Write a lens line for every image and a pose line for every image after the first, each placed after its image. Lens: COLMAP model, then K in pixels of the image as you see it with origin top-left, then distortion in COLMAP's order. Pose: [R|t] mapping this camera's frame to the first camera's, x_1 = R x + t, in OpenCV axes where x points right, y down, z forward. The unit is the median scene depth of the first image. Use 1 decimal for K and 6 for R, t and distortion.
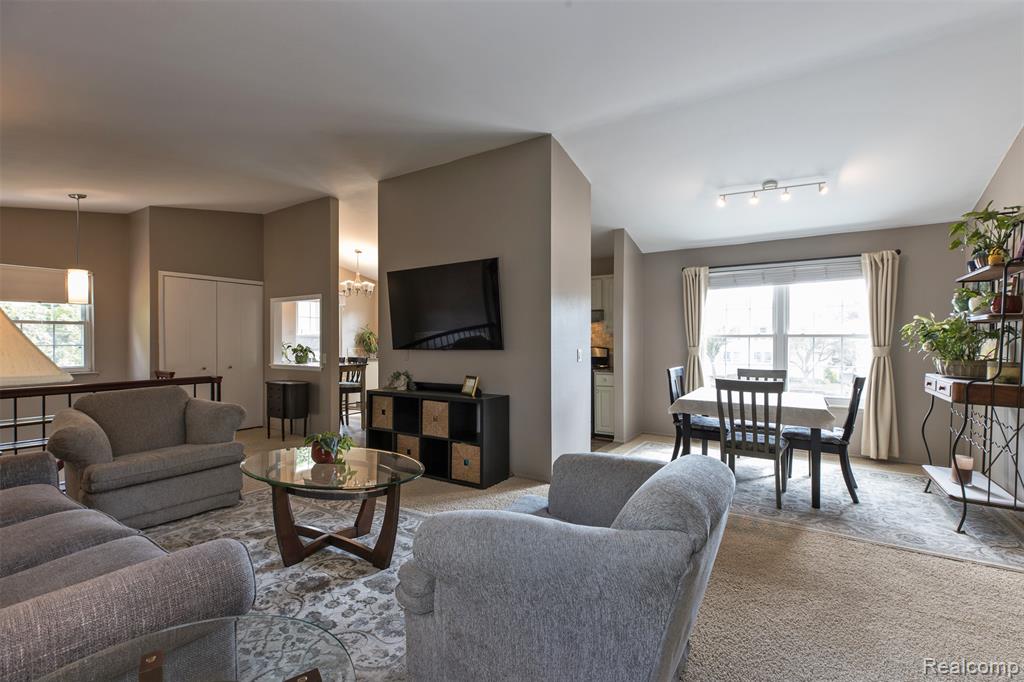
lens RADIAL K [[456.9, 0, 518.6], [0, 456.9, 351.7], [0, 0, 1]] dist [0.007245, -0.001478]
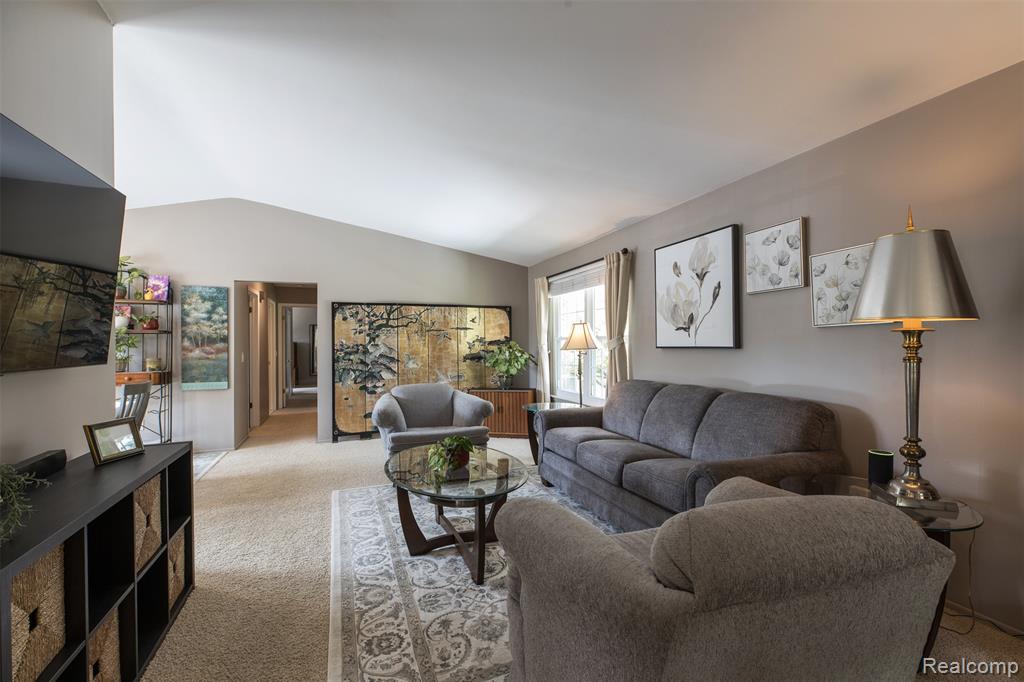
lens RADIAL K [[456.9, 0, 519.2], [0, 456.9, 341.0], [0, 0, 1]] dist [0.007245, -0.001478]
pose [[-0.802068, 0.006379, 0.597199, -0.872225], [0.019602, 0.999685, 0.015648, -0.035416], [-0.596911, 0.024257, -0.801941, 1.323779]]
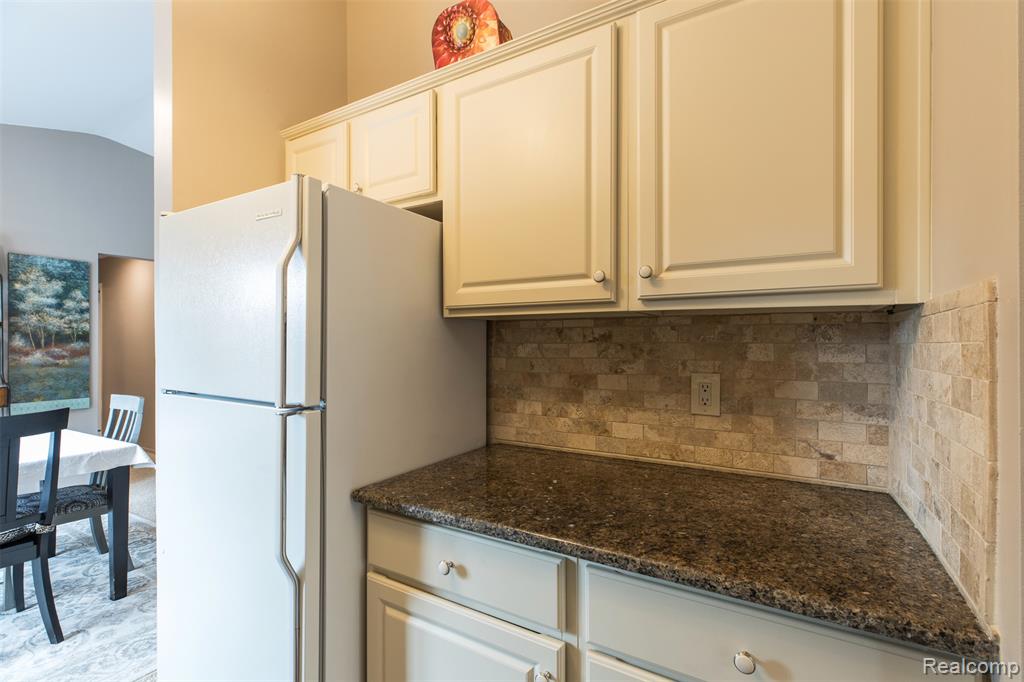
lens RADIAL K [[456.9, 0, 516.2], [0, 456.9, 341.5], [0, 0, 1]] dist [0.007245, -0.001478]
pose [[-0.999694, 0.004665, -0.024295, -0.134704], [0.004167, 0.999781, 0.020503, -0.043138], [0.024385, 0.020395, -0.999495, 1.778782]]
